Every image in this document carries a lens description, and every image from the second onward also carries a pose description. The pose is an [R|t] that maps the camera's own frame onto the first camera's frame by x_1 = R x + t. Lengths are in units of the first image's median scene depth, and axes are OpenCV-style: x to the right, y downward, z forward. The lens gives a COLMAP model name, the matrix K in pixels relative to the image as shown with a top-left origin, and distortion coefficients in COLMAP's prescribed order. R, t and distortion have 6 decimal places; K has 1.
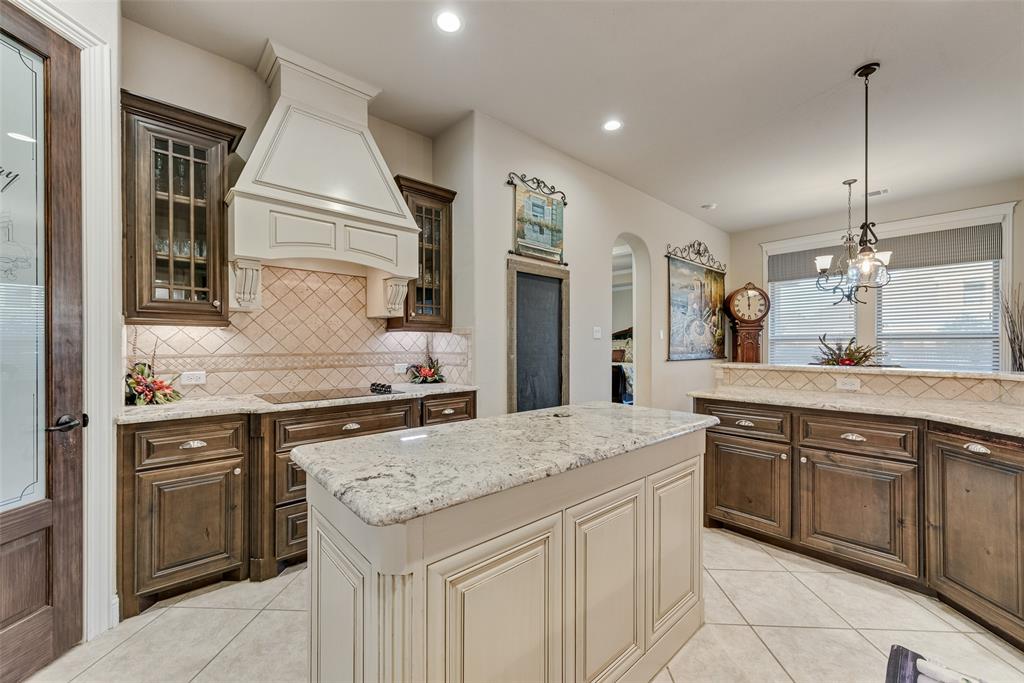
lens RADIAL K [[402.3, 0, 510.0], [0, 402.3, 344.3], [0, 0, 1]] dist [0.009826, -0.001915]
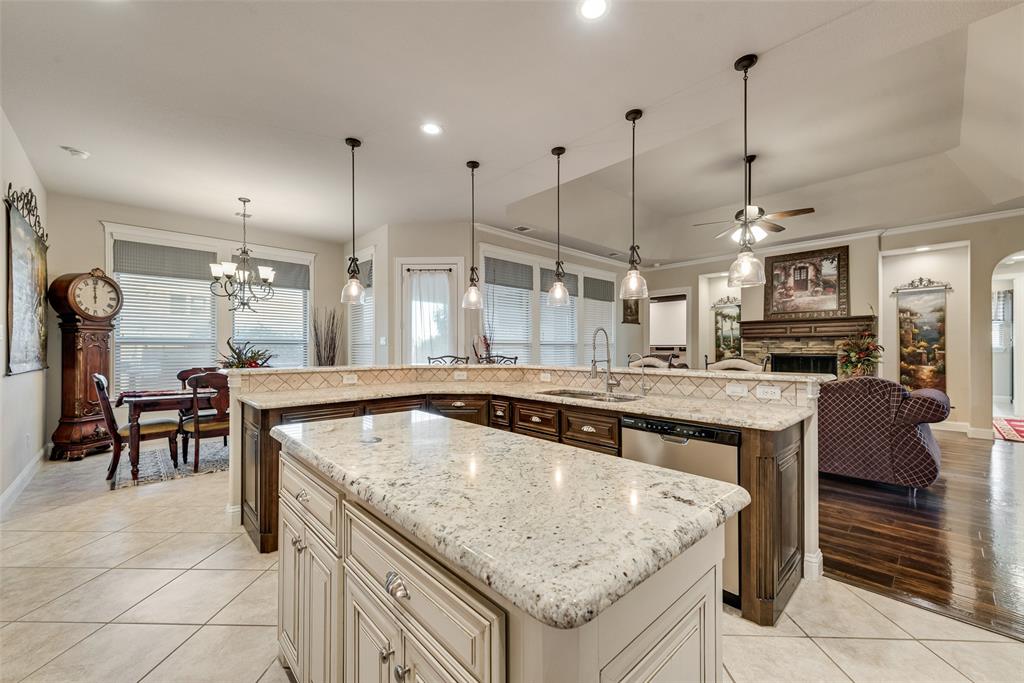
lens RADIAL K [[402.3, 0, 510.8], [0, 402.3, 345.2], [0, 0, 1]] dist [0.009826, -0.001915]
pose [[-0.018481, 0.008121, 0.999796, -0.328486], [-0.000721, 0.999967, -0.008136, 0.000047], [-0.999829, -0.000871, -0.018474, 0.372532]]
